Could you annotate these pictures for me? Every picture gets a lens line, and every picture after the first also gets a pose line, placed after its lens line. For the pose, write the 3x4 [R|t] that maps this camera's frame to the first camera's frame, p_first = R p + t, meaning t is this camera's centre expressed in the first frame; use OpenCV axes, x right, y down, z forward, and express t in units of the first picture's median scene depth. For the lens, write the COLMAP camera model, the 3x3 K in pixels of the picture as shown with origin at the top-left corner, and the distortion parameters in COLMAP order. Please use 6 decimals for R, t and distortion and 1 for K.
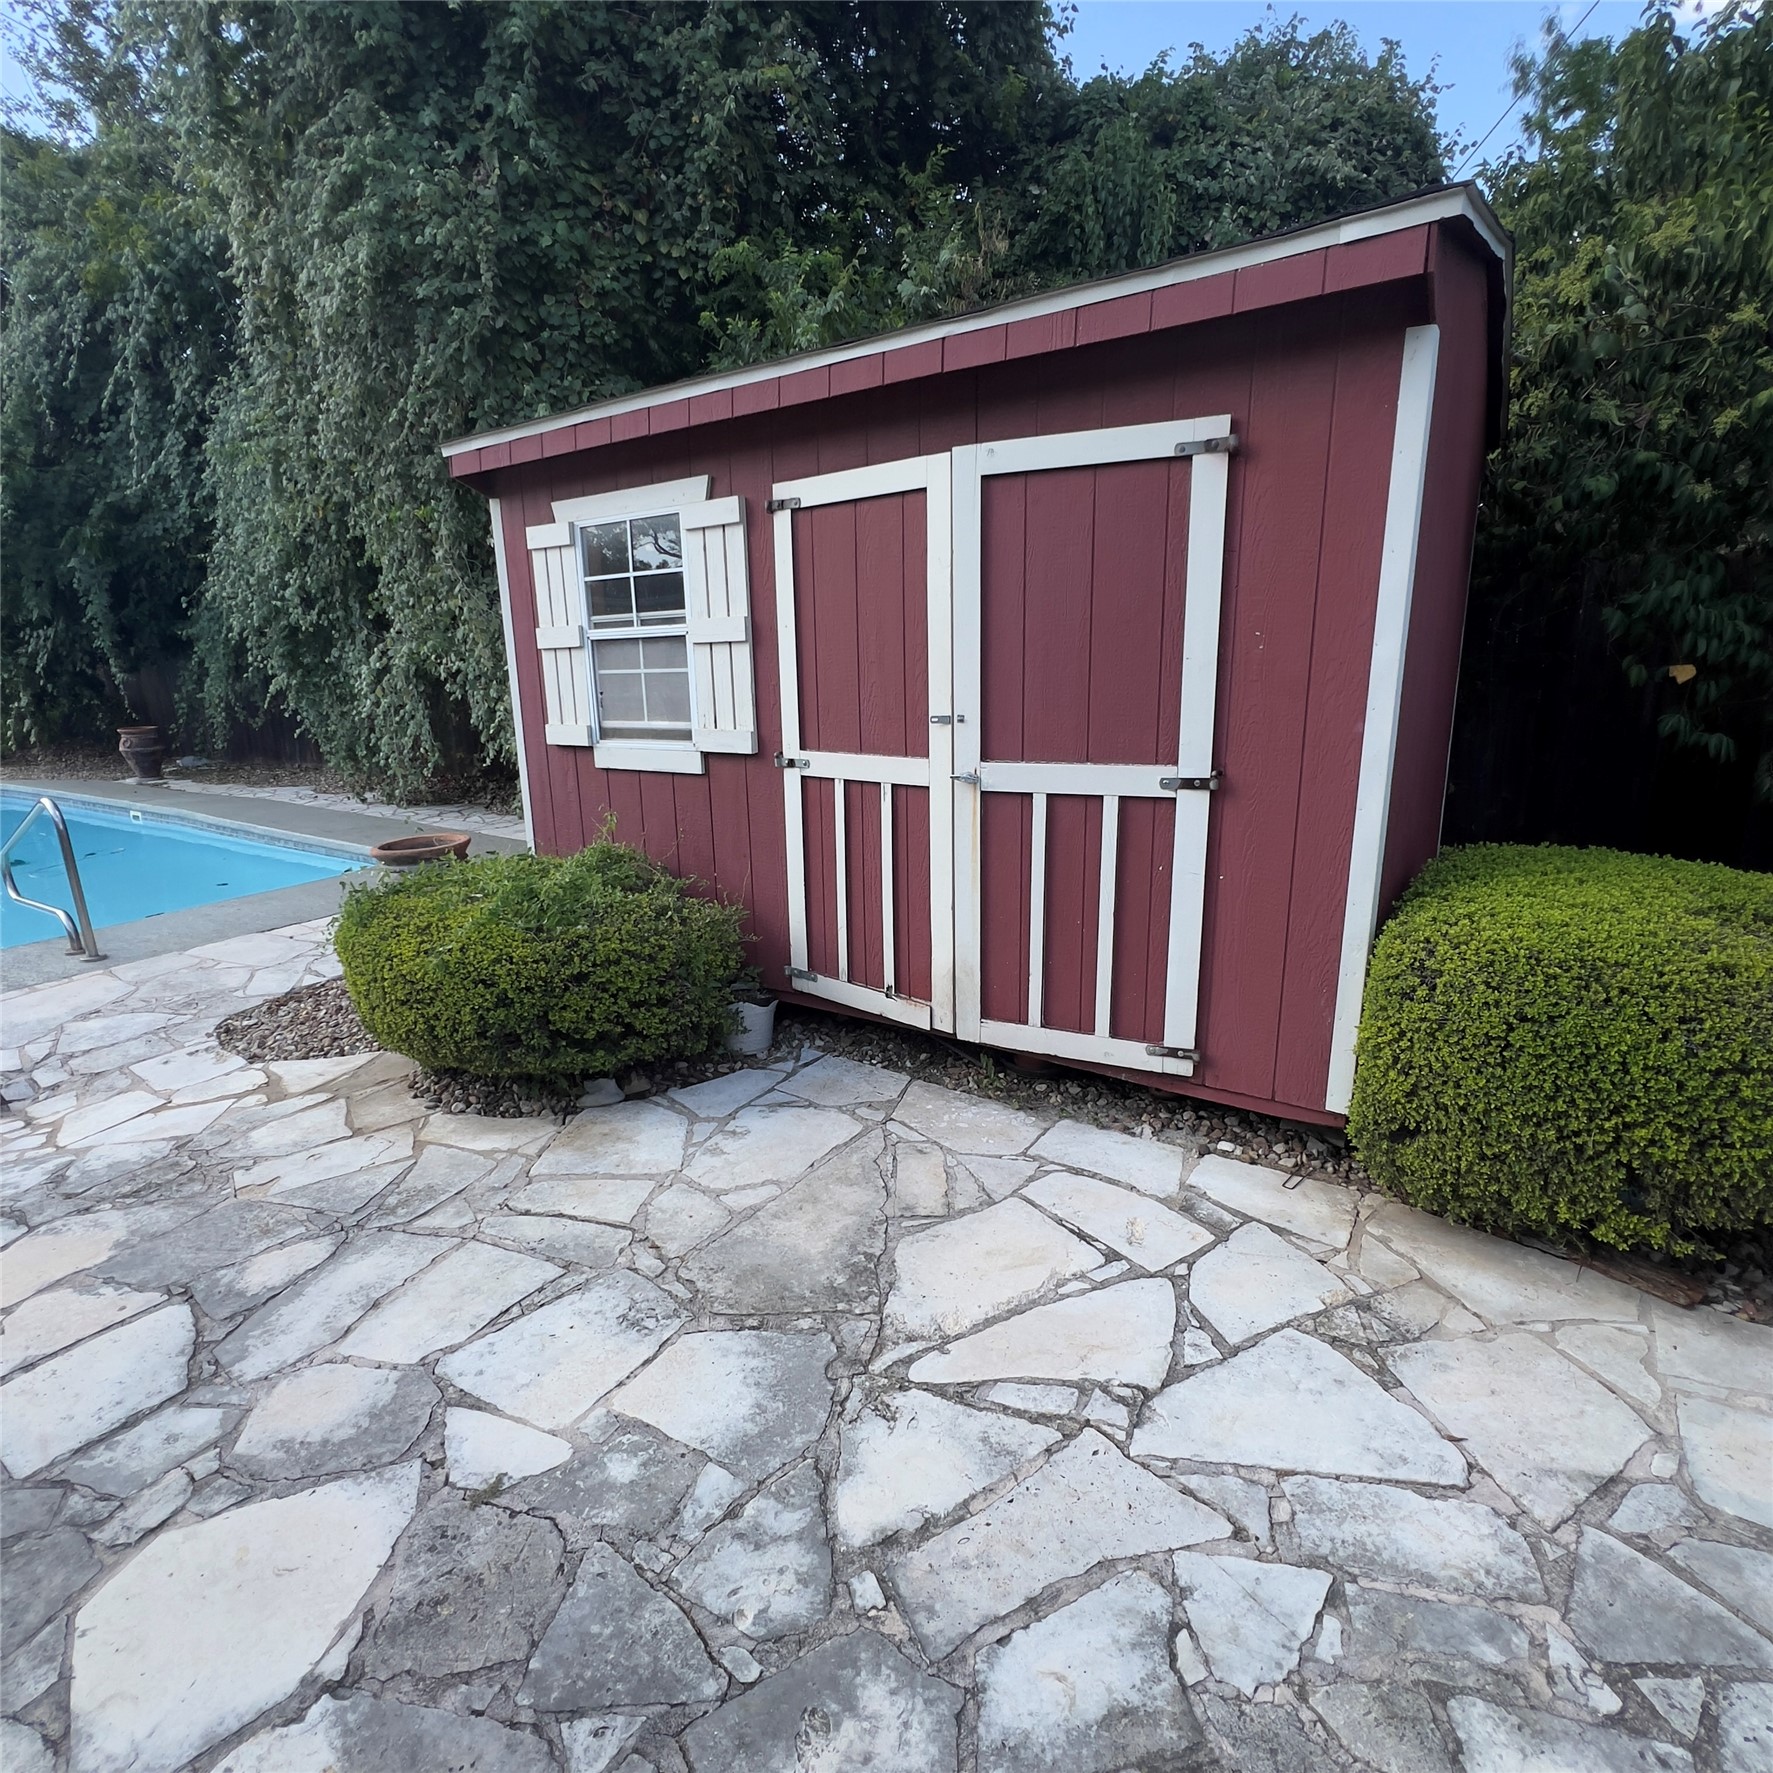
lens RADIAL K [[937.6, 0, 886.1], [0, 937.6, 879.9], [0, 0, 1]] dist [0.001823, 0.000313]
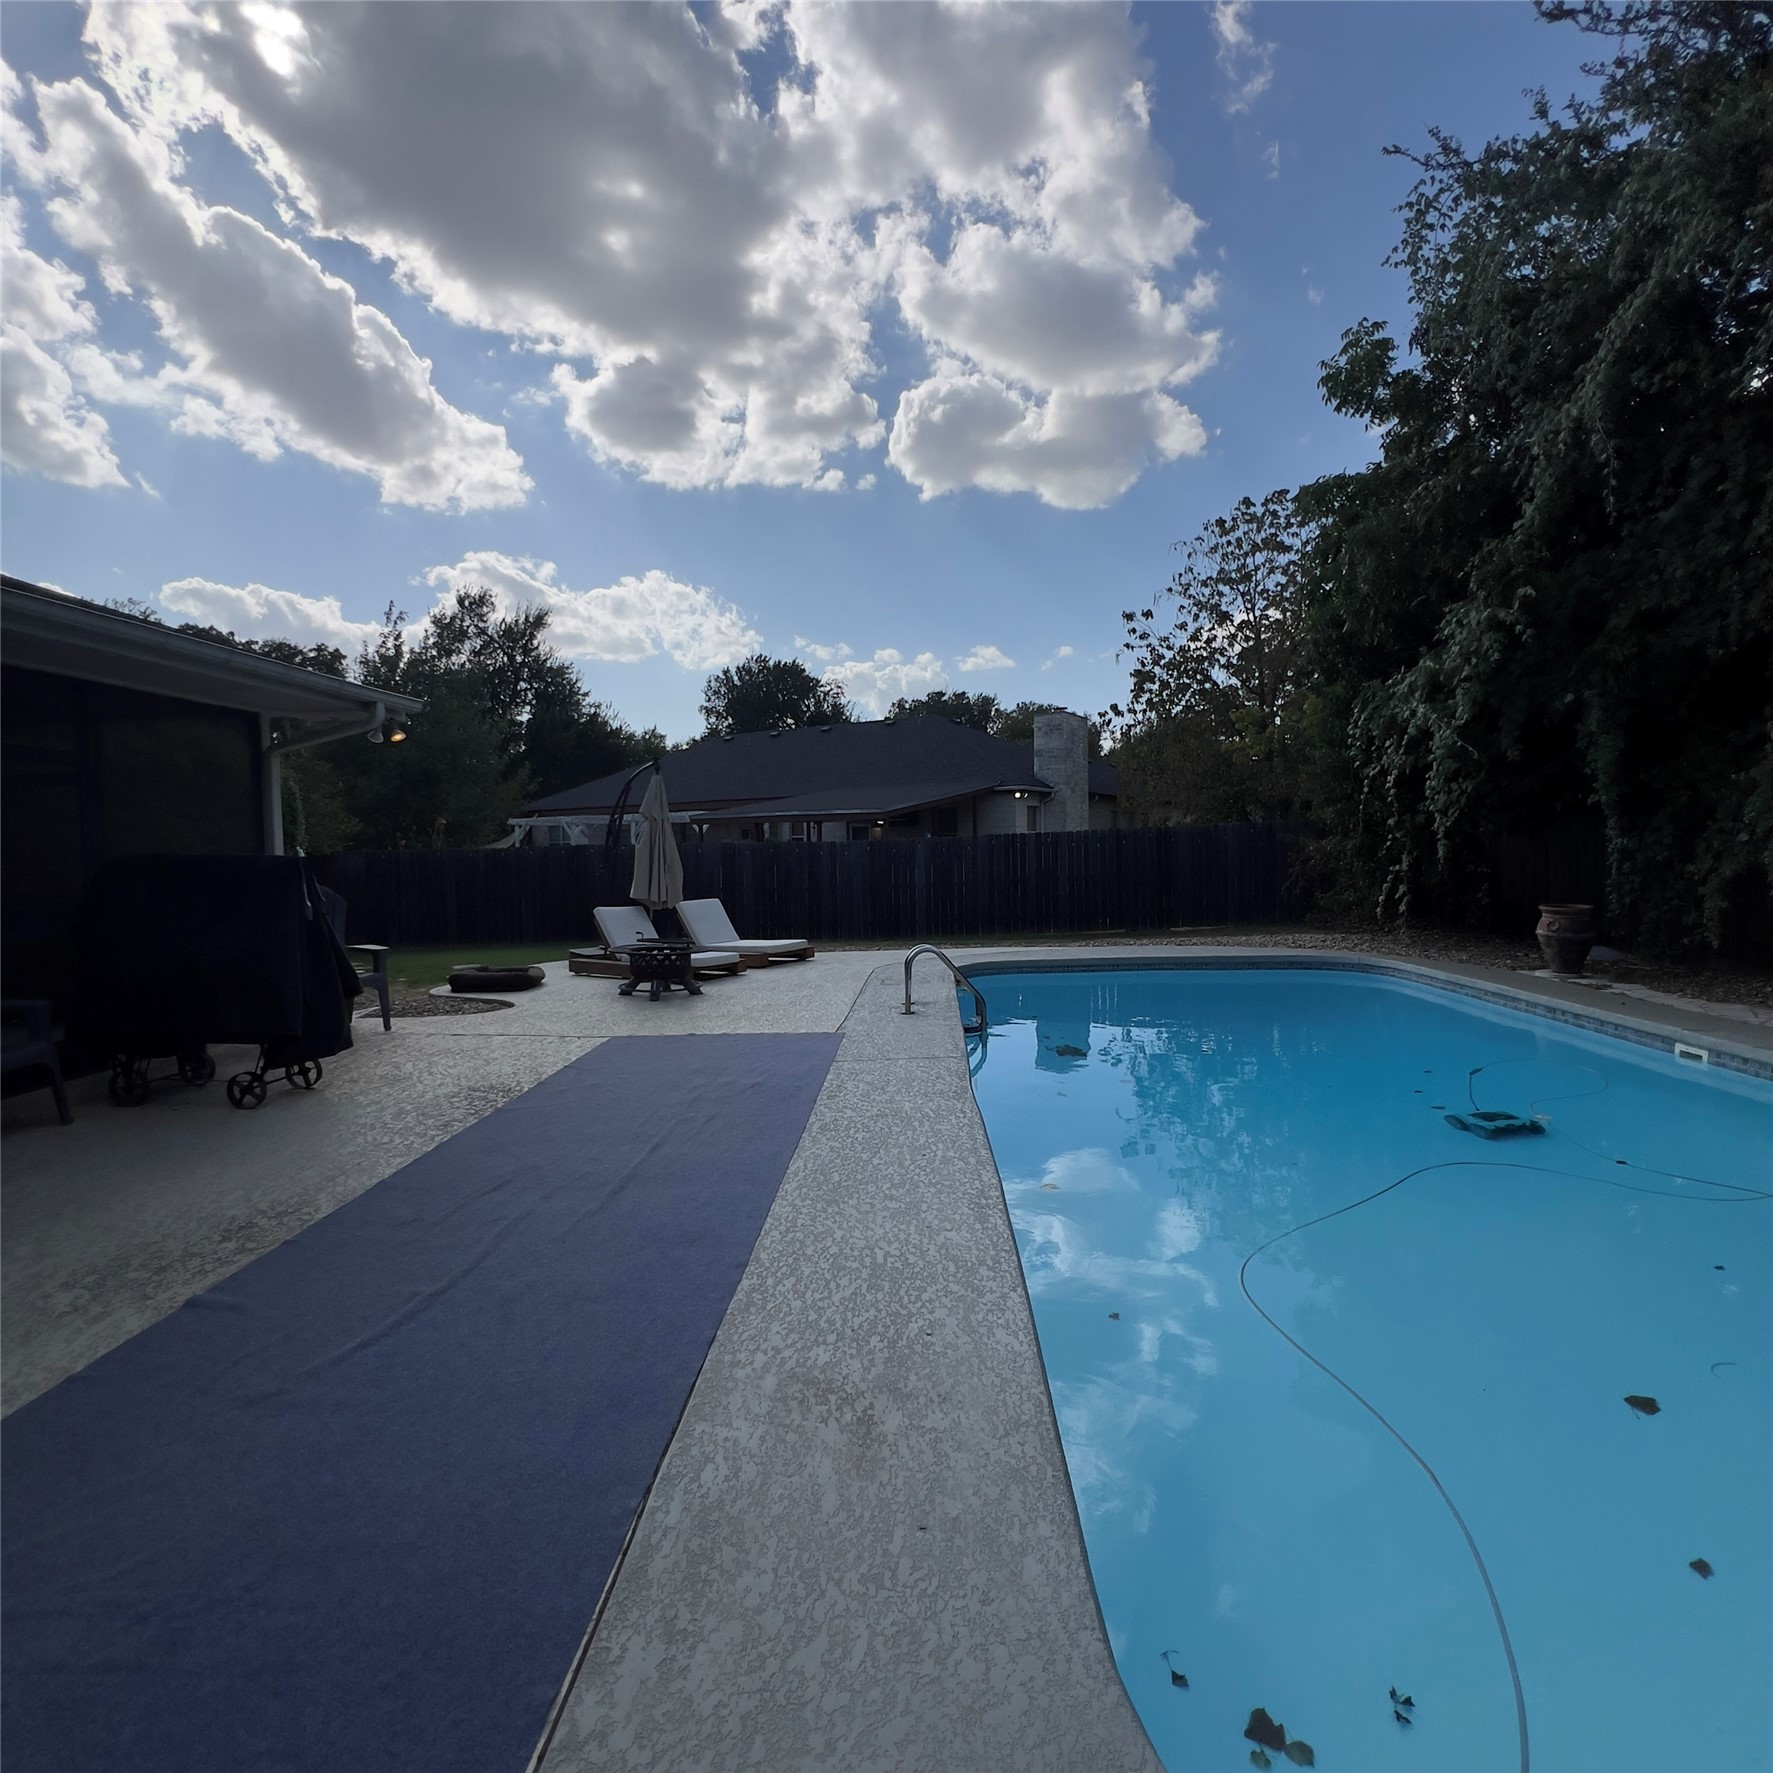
lens RADIAL K [[937.6, 0, 886.1], [0, 937.6, 879.9], [0, 0, 1]] dist [0.001823, 0.000313]
pose [[0.508217, 0.058711, -0.859226, -0.431147], [-0.207769, 0.976564, -0.056163, -0.027712], [0.835792, 0.207063, 0.508505, 0.162320]]
